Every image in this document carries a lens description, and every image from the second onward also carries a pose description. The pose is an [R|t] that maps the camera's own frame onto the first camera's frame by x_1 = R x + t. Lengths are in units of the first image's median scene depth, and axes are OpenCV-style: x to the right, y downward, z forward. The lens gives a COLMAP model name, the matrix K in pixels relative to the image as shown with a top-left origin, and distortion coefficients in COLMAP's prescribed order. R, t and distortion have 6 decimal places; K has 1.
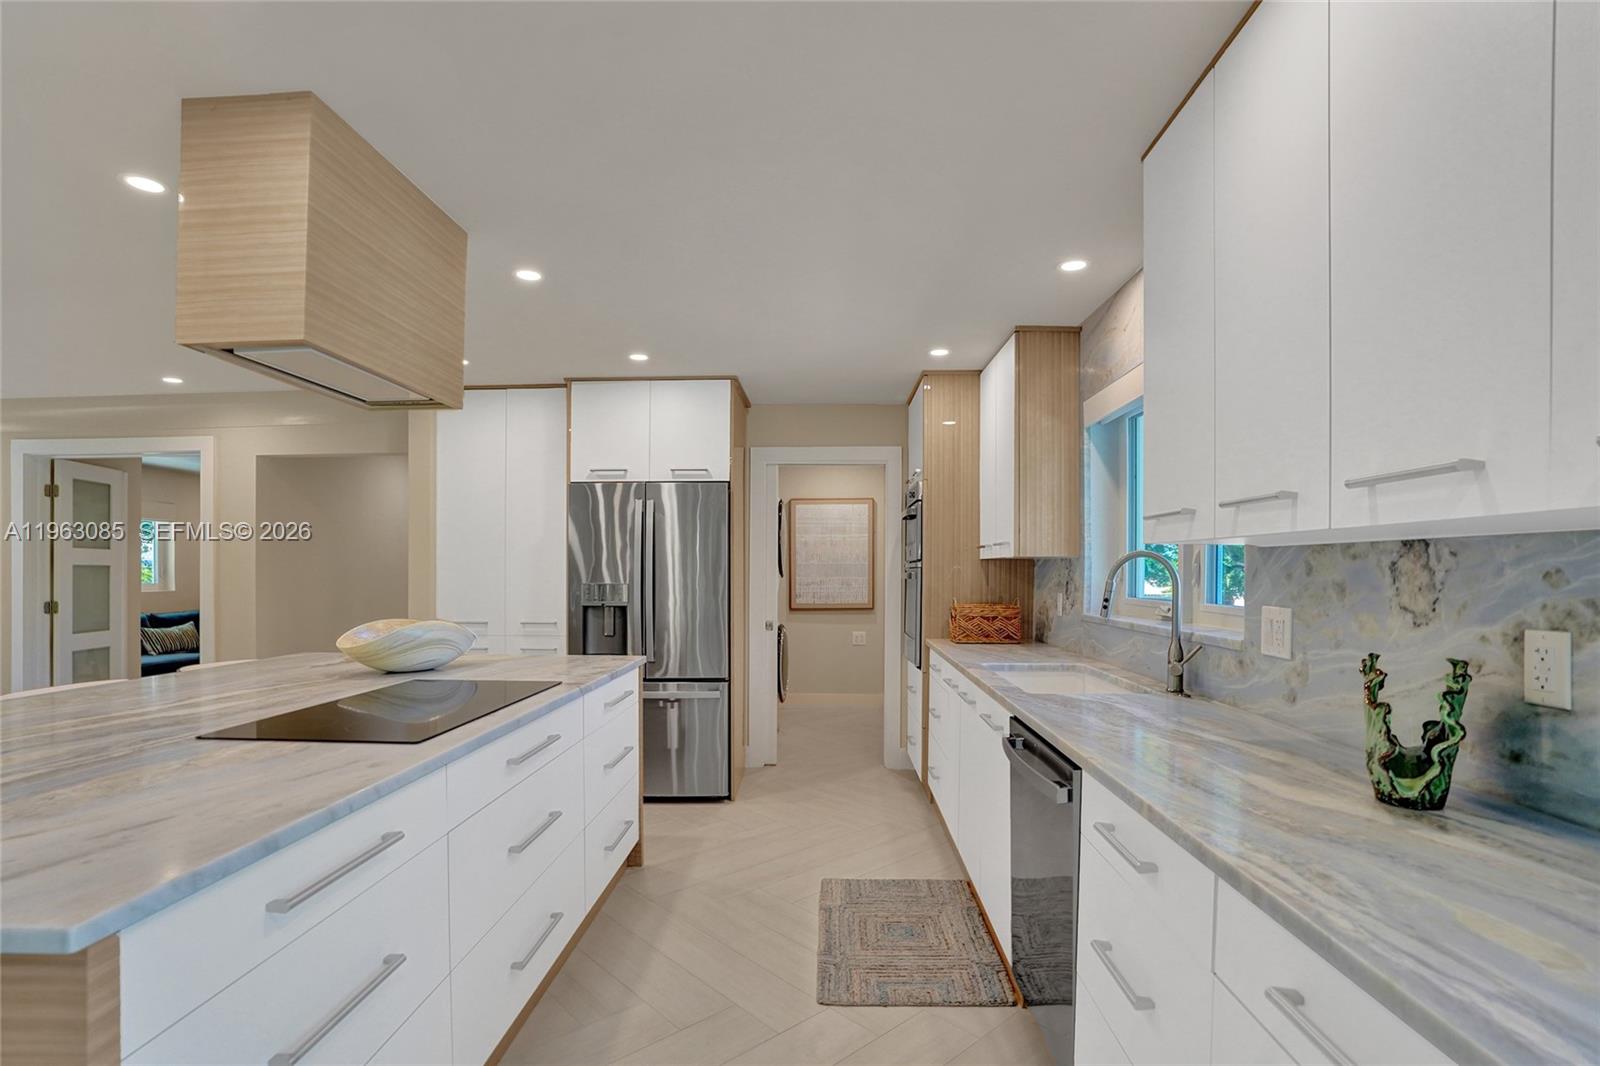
lens RADIAL K [[760.9, 0, 799.0], [0, 760.9, 573.8], [0, 0, 1]] dist [-0.068436, 0.024855]
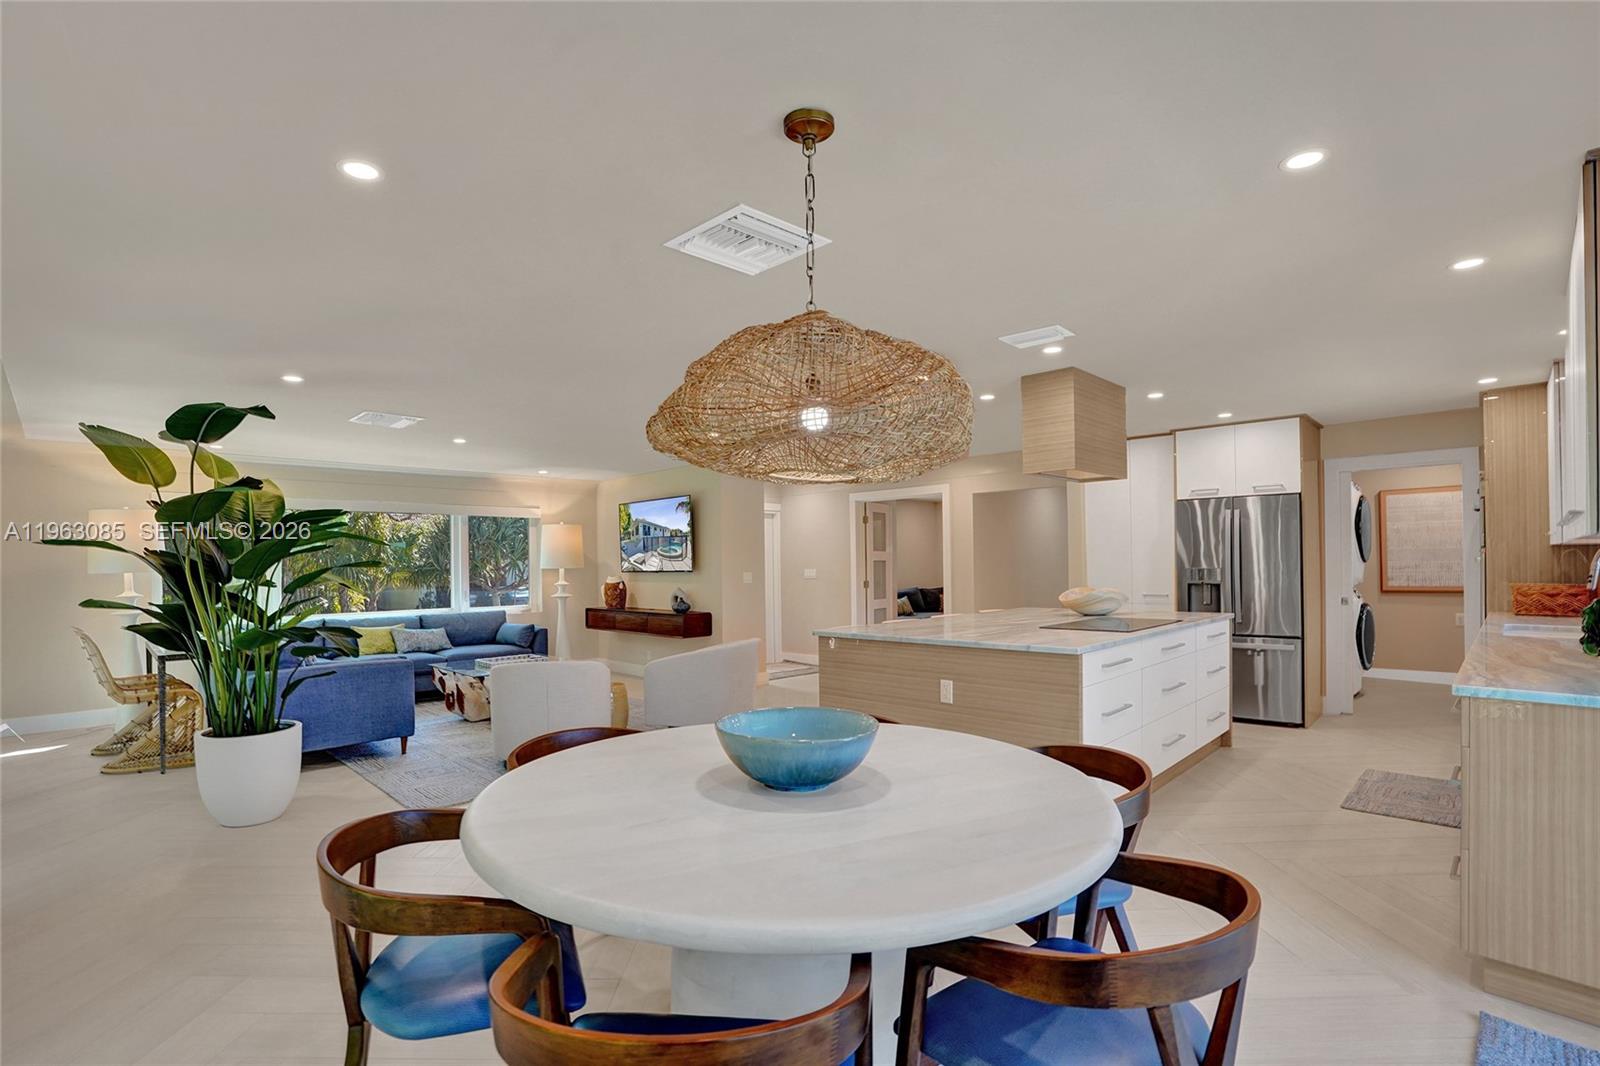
lens RADIAL K [[742.4, 0, 826.3], [0, 742.4, 540.6], [0, 0, 1]] dist [-0.000549, 0.000247]
pose [[0.763041, -0.030898, -0.645611, 0.117970], [0.012489, 0.999375, -0.033068, -0.001849], [0.646229, 0.017169, 0.762950, -0.582253]]
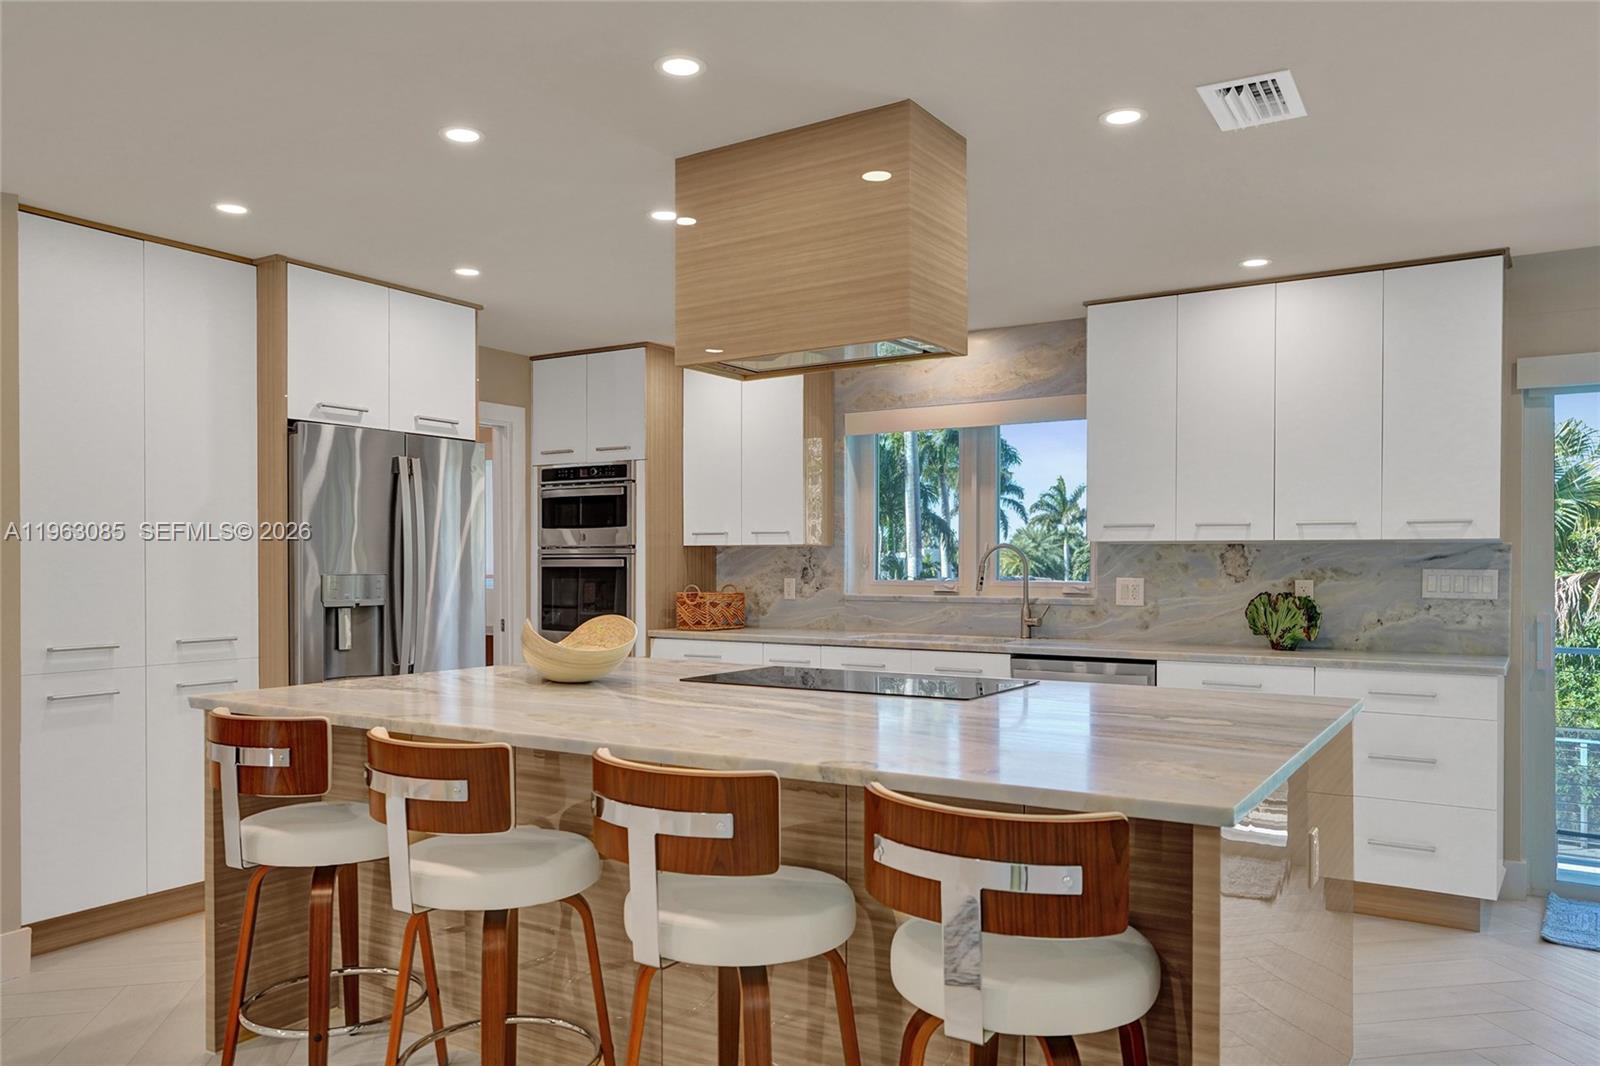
lens RADIAL K [[1165.2, 0, 793.6], [0, 1165.2, 567.7], [0, 0, 1]] dist [-0.032816, 0.068541]
pose [[0.503830, -0.002826, 0.863798, -0.982429], [0.001379, 0.999996, 0.002467, 0.005338], [-0.863802, -0.000052, 0.503832, 0.125760]]
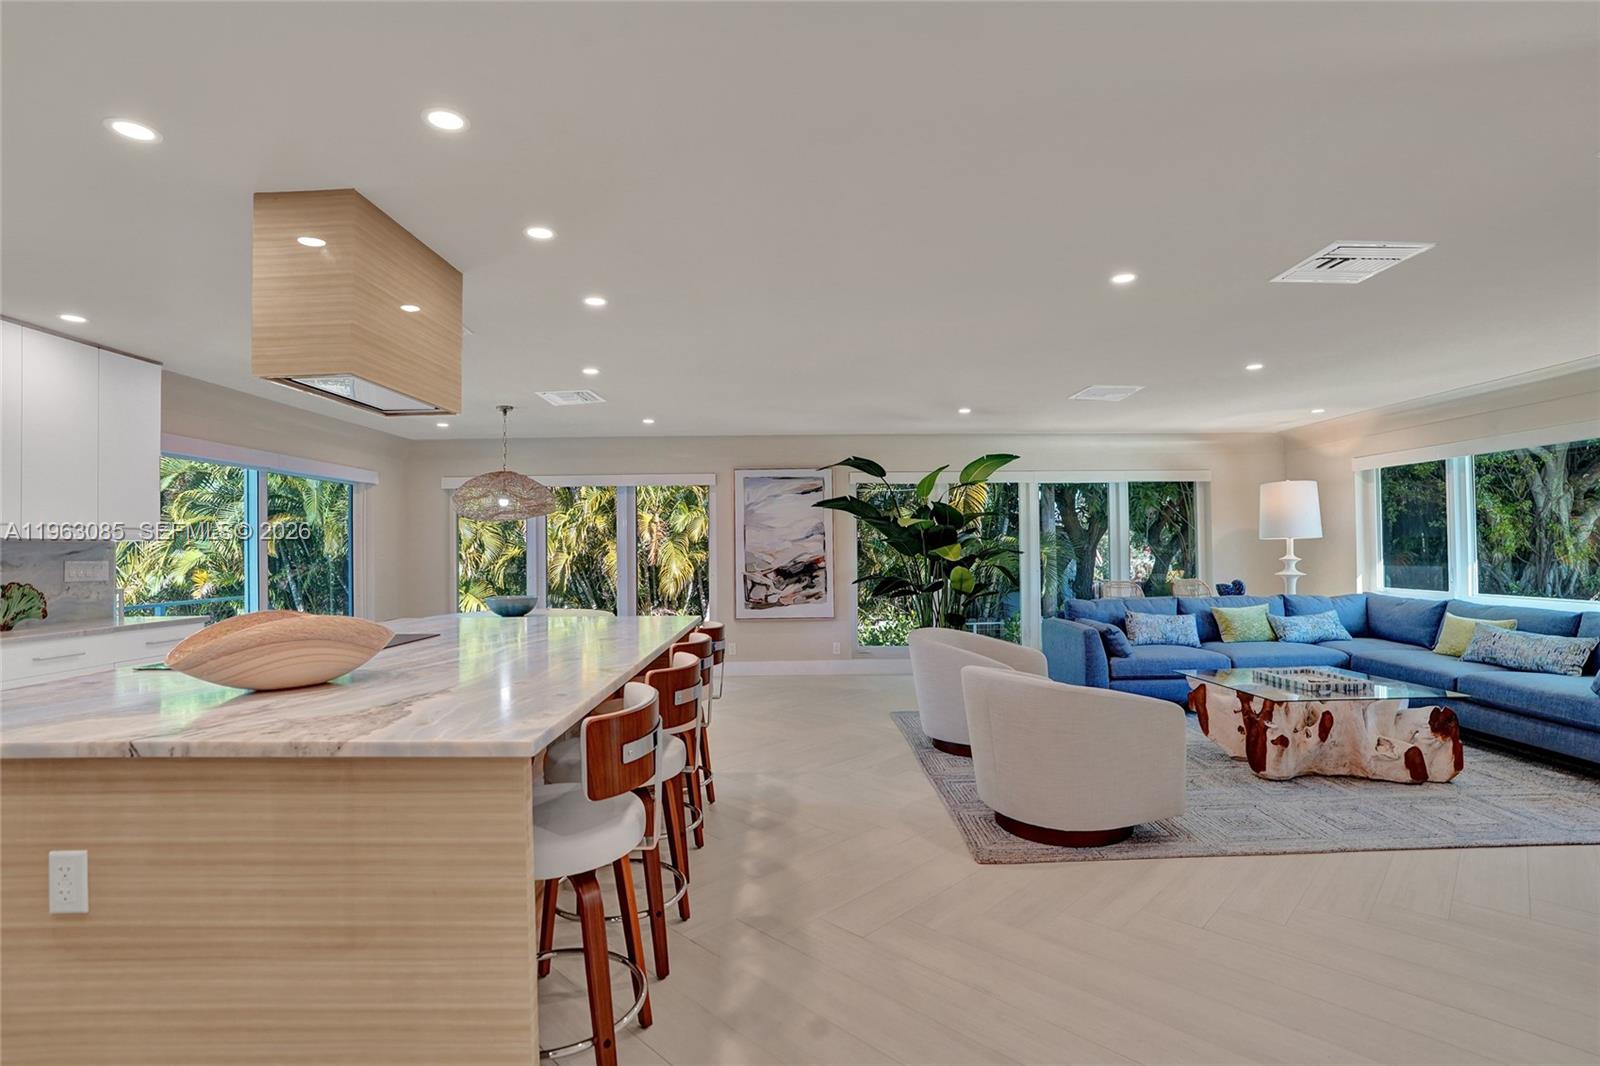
lens RADIAL K [[750.4, 0, 799.2], [0, 750.4, 542.6], [0, 0, 1]] dist [-0.069716, 0.027048]
pose [[-0.998900, 0.010835, -0.045625, -0.646699], [0.011229, 0.999902, -0.008389, 0.004657], [0.045530, -0.008892, -0.998923, 1.149485]]
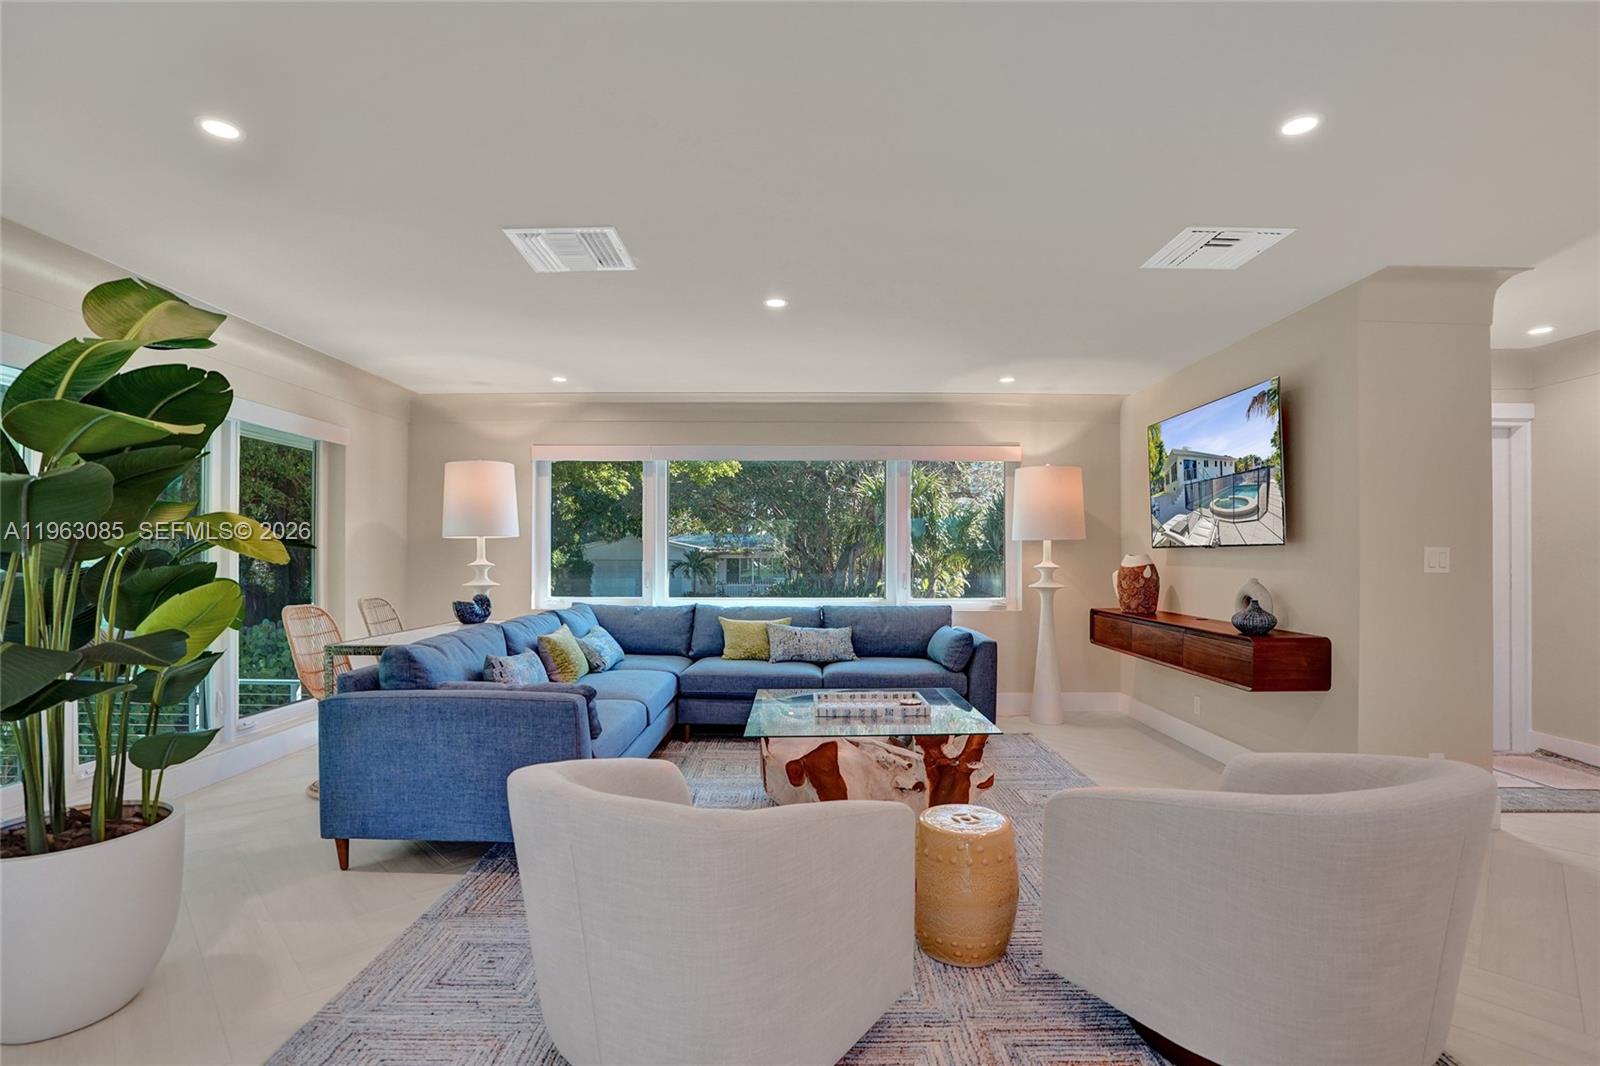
lens RADIAL K [[750.4, 0, 799.2], [0, 750.4, 542.6], [0, 0, 1]] dist [-0.069716, 0.027048]
pose [[0.043705, -0.018605, -0.998871, -0.542917], [-0.003017, 0.999820, -0.018755, 0.025016], [0.999040, 0.003833, 0.043641, 0.047825]]
